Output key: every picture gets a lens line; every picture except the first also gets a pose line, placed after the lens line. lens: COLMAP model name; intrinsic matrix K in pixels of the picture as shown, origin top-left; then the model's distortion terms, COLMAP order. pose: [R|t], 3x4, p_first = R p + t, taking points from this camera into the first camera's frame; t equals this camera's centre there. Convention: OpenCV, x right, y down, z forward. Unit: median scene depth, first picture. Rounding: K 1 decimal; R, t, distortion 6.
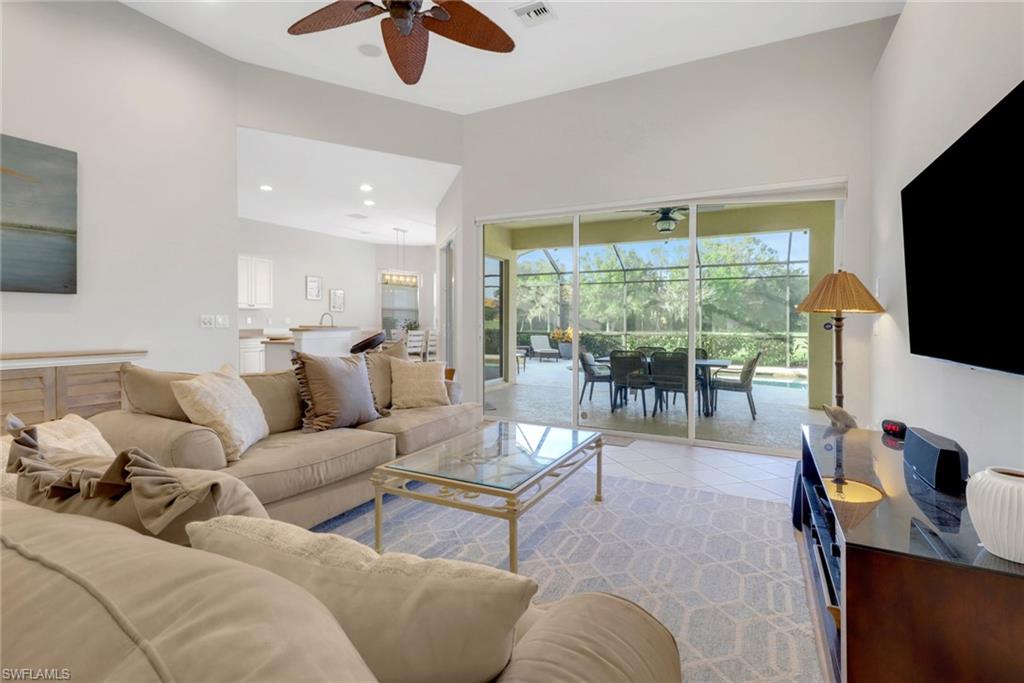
lens RADIAL K [[473.9, 0, 519.0], [0, 473.9, 323.7], [0, 0, 1]] dist [-0.000162, -0.002332]
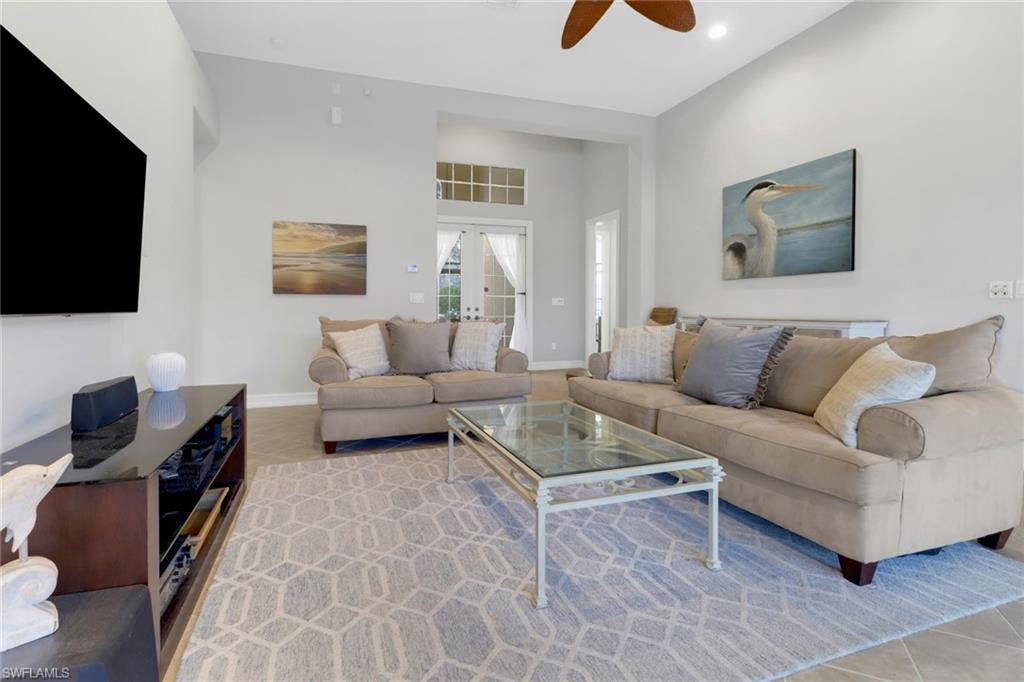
lens RADIAL K [[467.6, 0, 479.8], [0, 467.6, 310.8], [0, 0, 1]] dist [-0.000947, -0.000672]
pose [[-0.703689, 0.000458, -0.710508, 0.298288], [-0.006986, 0.999947, 0.007564, 0.019097], [0.710473, 0.010286, -0.703649, 0.666264]]
